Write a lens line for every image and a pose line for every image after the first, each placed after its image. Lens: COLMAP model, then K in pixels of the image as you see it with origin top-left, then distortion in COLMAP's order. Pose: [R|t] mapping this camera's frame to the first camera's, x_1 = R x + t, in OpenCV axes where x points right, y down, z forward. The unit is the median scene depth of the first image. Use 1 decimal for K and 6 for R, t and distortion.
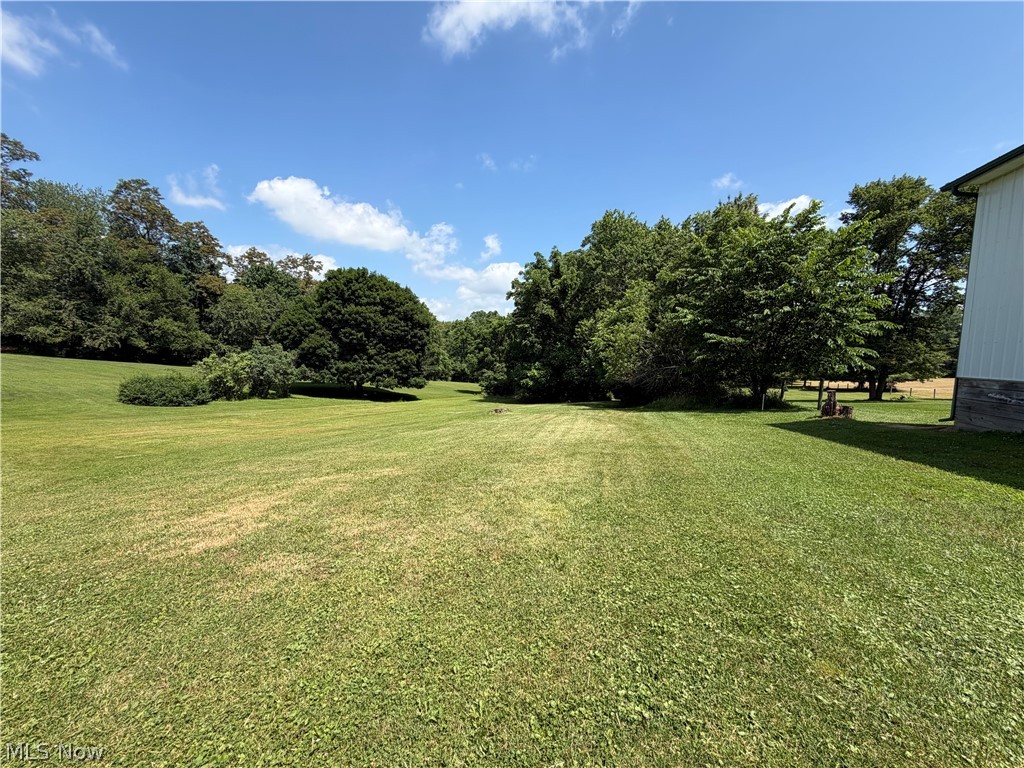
lens RADIAL K [[408.4, 0, 514.3], [0, 408.4, 384.6], [0, 0, 1]] dist [0.002719, 0.000302]
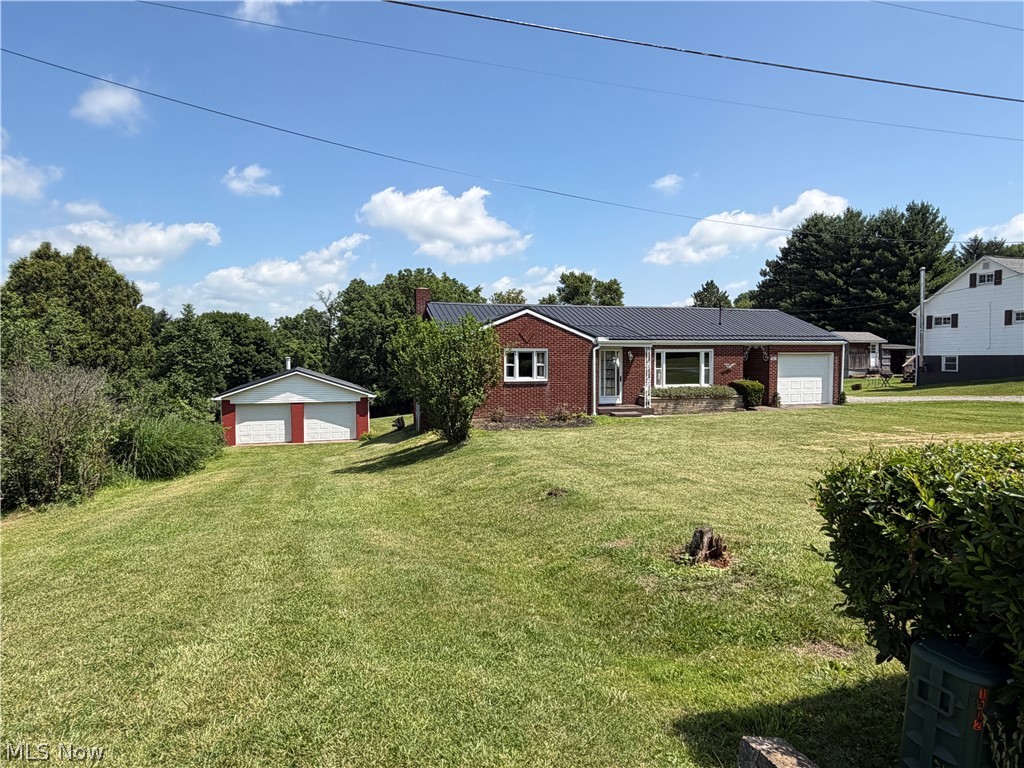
lens RADIAL K [[626.5, 0, 512.0], [0, 626.5, 384.0], [0, 0, 1]] dist [0.002834, 0.000601]
pose [[0.827833, -0.050391, 0.558706, -0.691088], [0.066378, 0.997759, -0.008363, -0.013936], [-0.557033, 0.044009, 0.829323, -0.863822]]
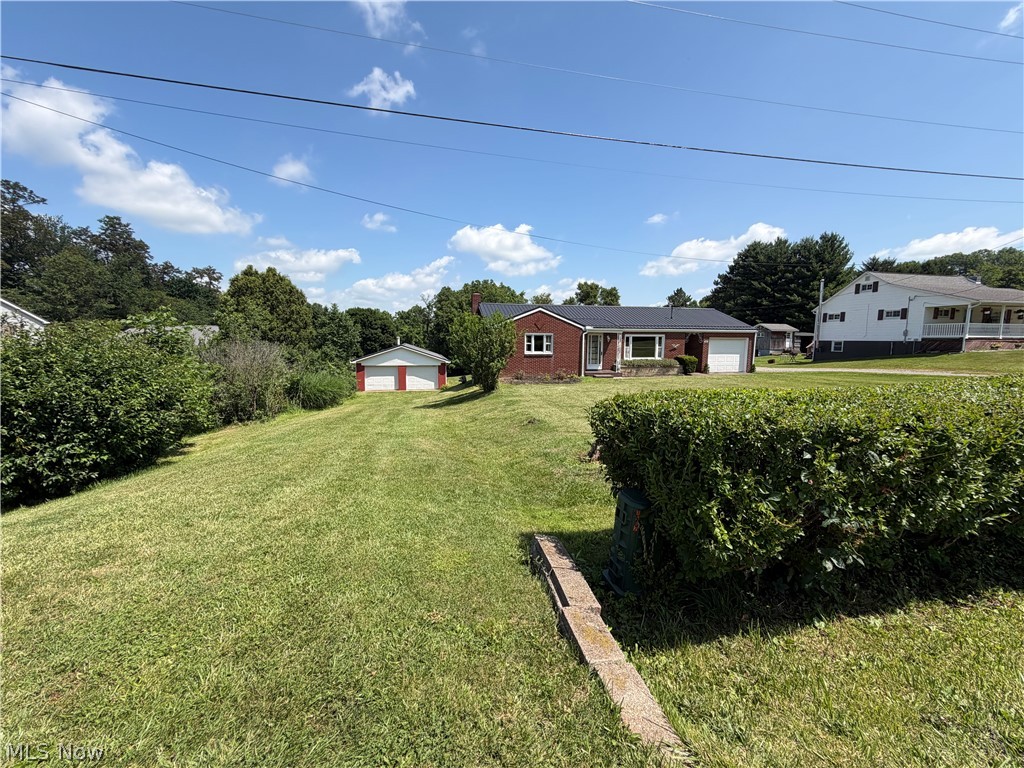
lens RADIAL K [[408.4, 0, 514.3], [0, 408.4, 384.6], [0, 0, 1]] dist [0.002719, 0.000302]
pose [[0.872275, -0.071845, 0.483709, -0.679953], [0.050635, 0.997101, 0.056788, -0.012054], [-0.486387, -0.025042, 0.873384, -0.889147]]
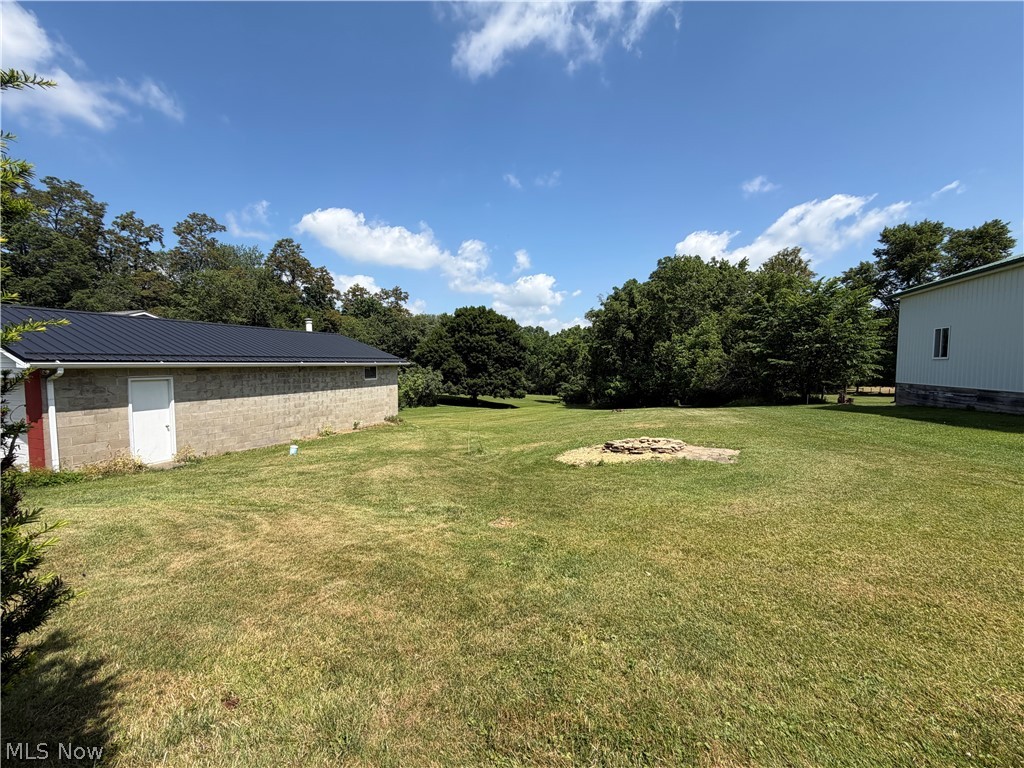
lens RADIAL K [[409.0, 0, 512.0], [0, 409.0, 384.0], [0, 0, 1]] dist [0.000701, 0.000197]
pose [[0.996025, -0.018519, -0.087127, -0.159501], [0.015855, 0.999388, -0.031175, 0.004176], [0.087651, 0.029670, 0.995709, -0.266579]]
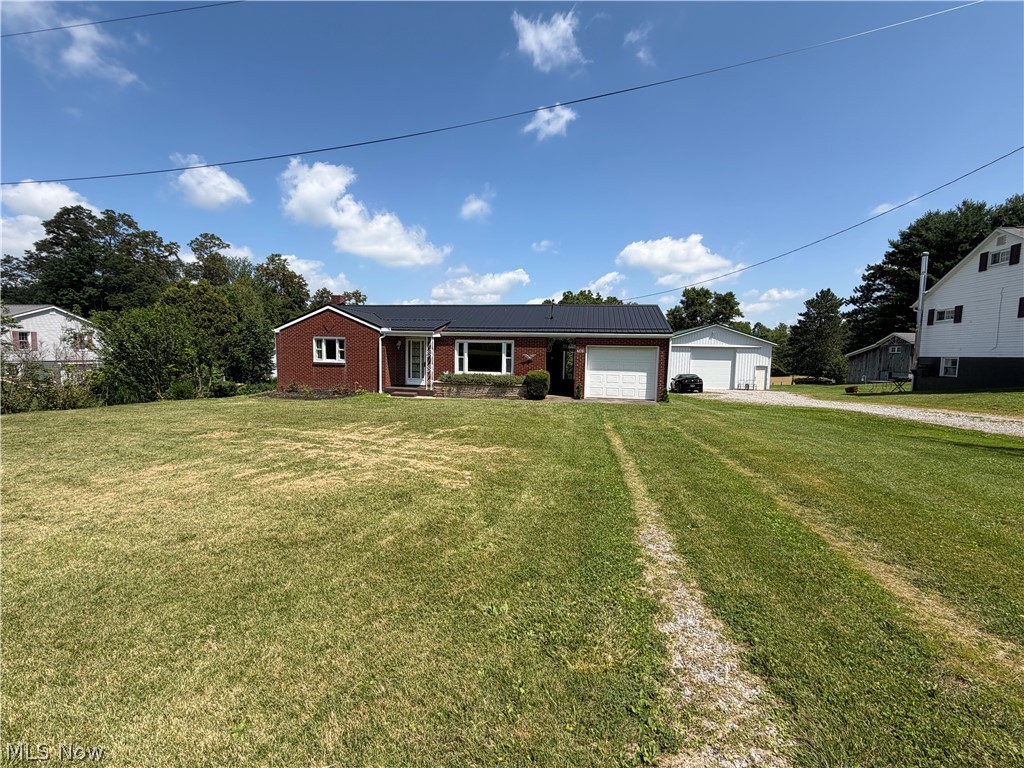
lens RADIAL K [[409.0, 0, 512.0], [0, 409.0, 384.0], [0, 0, 1]] dist [0.000701, 0.000197]
pose [[0.994348, -0.010322, 0.105666, -0.263489], [0.010060, 0.999945, 0.003015, 0.003074], [-0.105691, -0.001935, 0.994397, -0.891554]]
